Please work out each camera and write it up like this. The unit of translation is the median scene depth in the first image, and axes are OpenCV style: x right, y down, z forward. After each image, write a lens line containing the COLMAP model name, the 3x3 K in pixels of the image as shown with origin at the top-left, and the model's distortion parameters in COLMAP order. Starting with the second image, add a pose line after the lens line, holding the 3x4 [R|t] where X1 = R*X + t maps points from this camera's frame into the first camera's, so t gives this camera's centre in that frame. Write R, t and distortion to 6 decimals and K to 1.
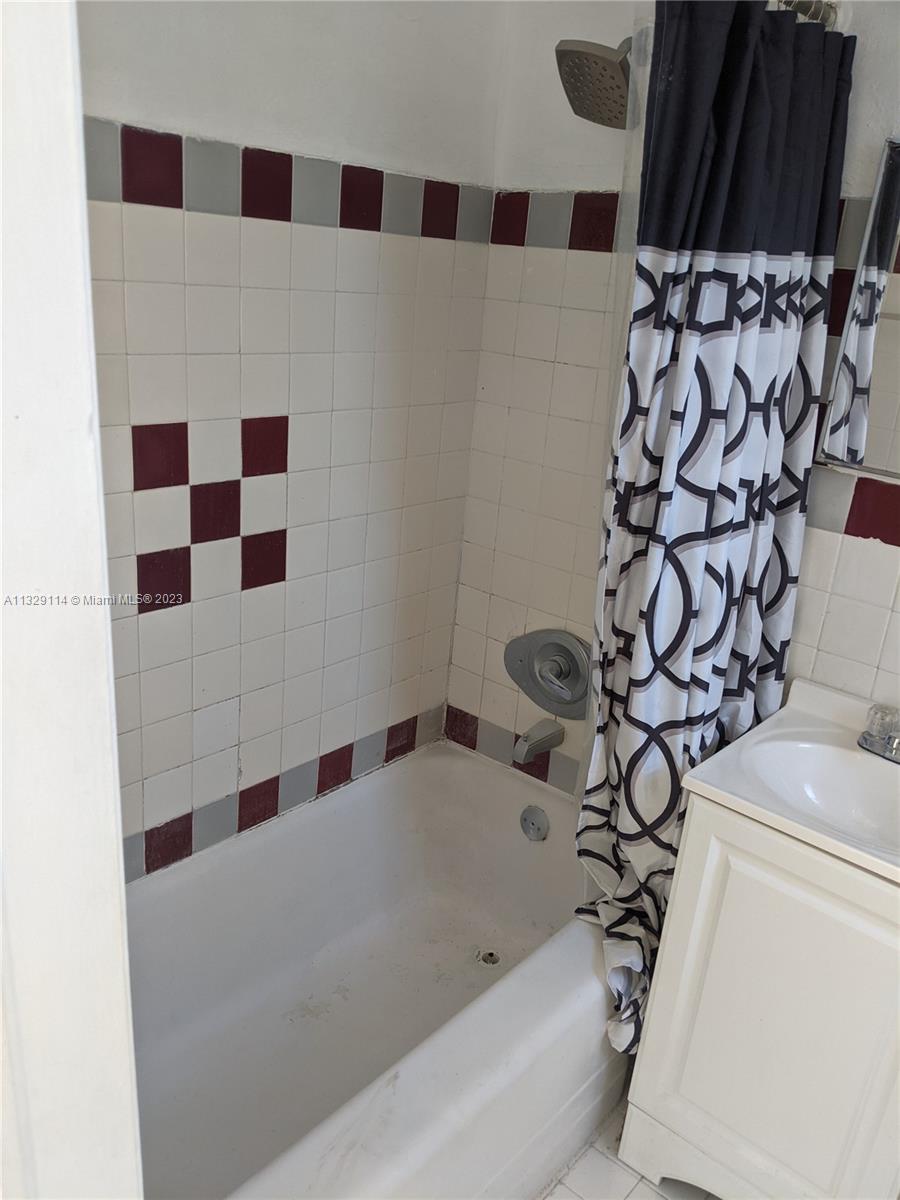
lens RADIAL K [[970.5, 0, 455.0], [0, 970.5, 602.2], [0, 0, 1]] dist [0.065519, -0.133825]
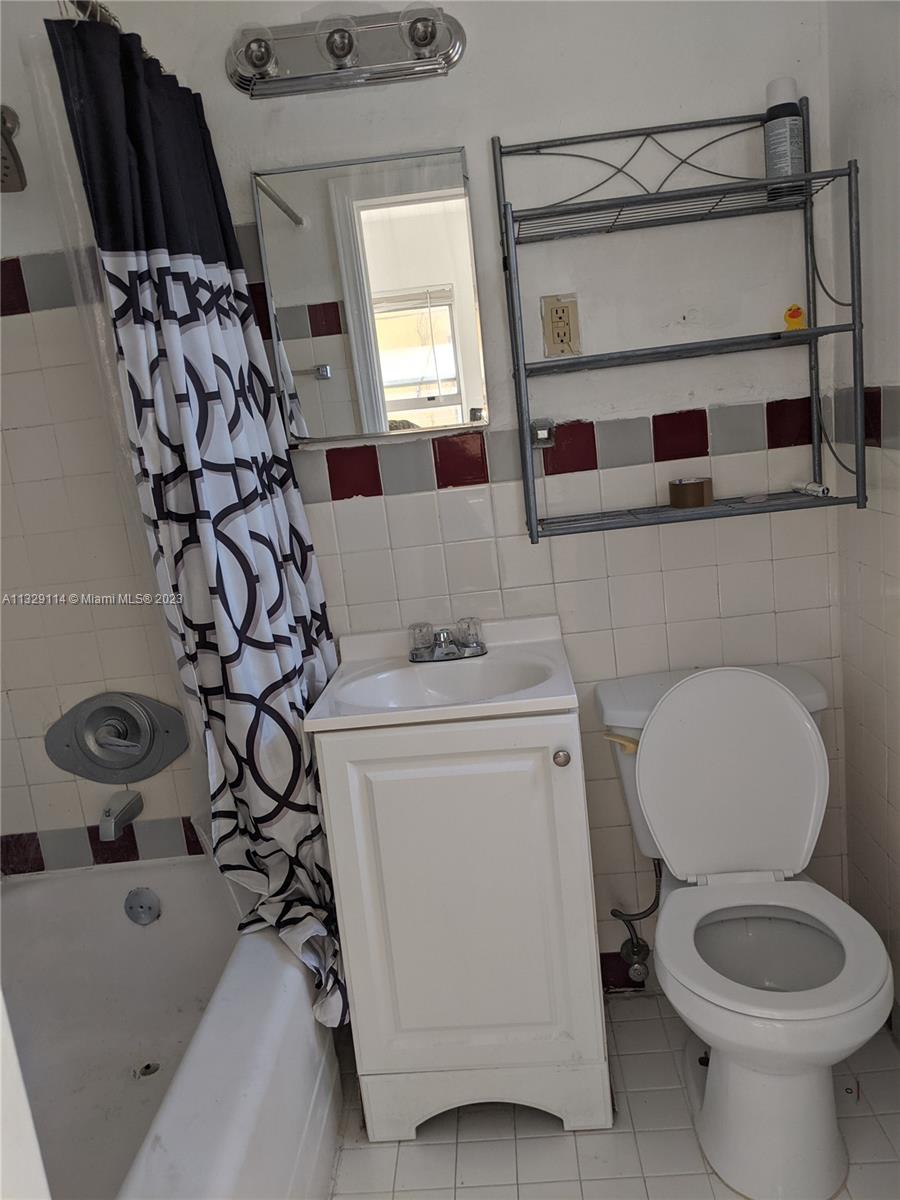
lens RADIAL K [[970.5, 0, 453.6], [0, 970.5, 612.5], [0, 0, 1]] dist [0.065519, -0.133825]
pose [[0.764389, -0.285367, 0.578165, -0.212162], [0.378213, 0.924690, -0.043631, 0.169516], [-0.522173, 0.252020, 0.814752, 0.018094]]
